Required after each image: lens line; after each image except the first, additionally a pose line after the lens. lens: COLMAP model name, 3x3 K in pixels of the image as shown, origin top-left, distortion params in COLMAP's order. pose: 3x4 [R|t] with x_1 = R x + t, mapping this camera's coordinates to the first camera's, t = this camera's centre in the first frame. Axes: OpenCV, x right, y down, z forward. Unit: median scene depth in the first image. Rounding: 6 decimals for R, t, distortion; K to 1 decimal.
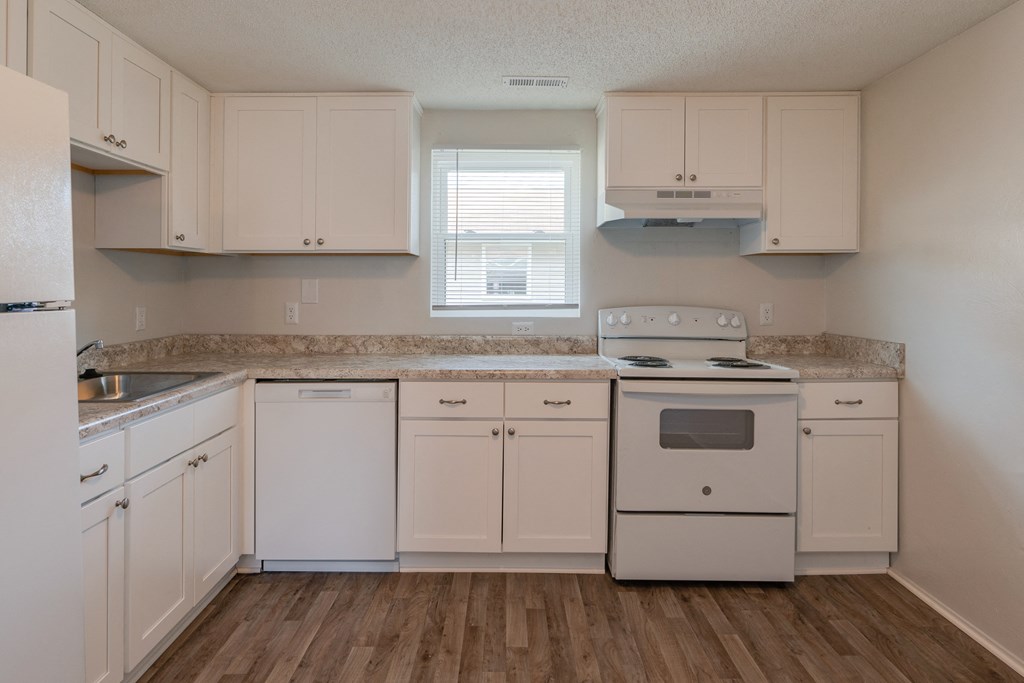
lens RADIAL K [[618.1, 0, 514.6], [0, 618.1, 313.8], [0, 0, 1]] dist [-0.001066, 0.000237]
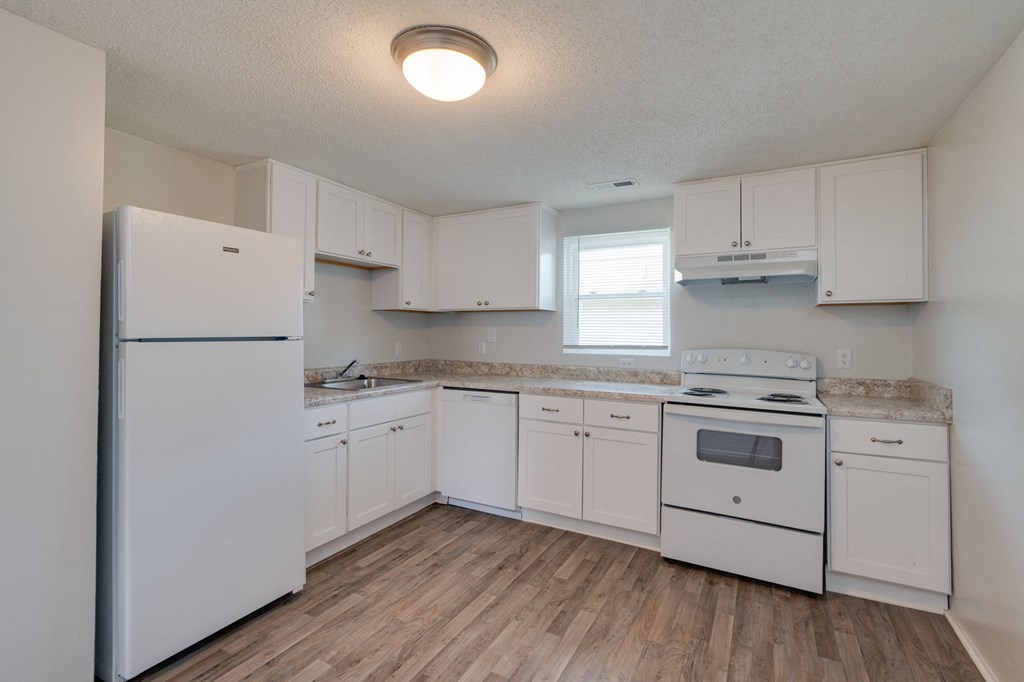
lens RADIAL K [[478.1, 0, 511.8], [0, 478.1, 350.1], [0, 0, 1]] dist [0.003214, 0.000409]
pose [[0.876976, 0.023698, -0.479949, 0.352010], [-0.028372, 0.999594, -0.002486, 0.005305], [0.479696, 0.015797, 0.877293, -0.045815]]
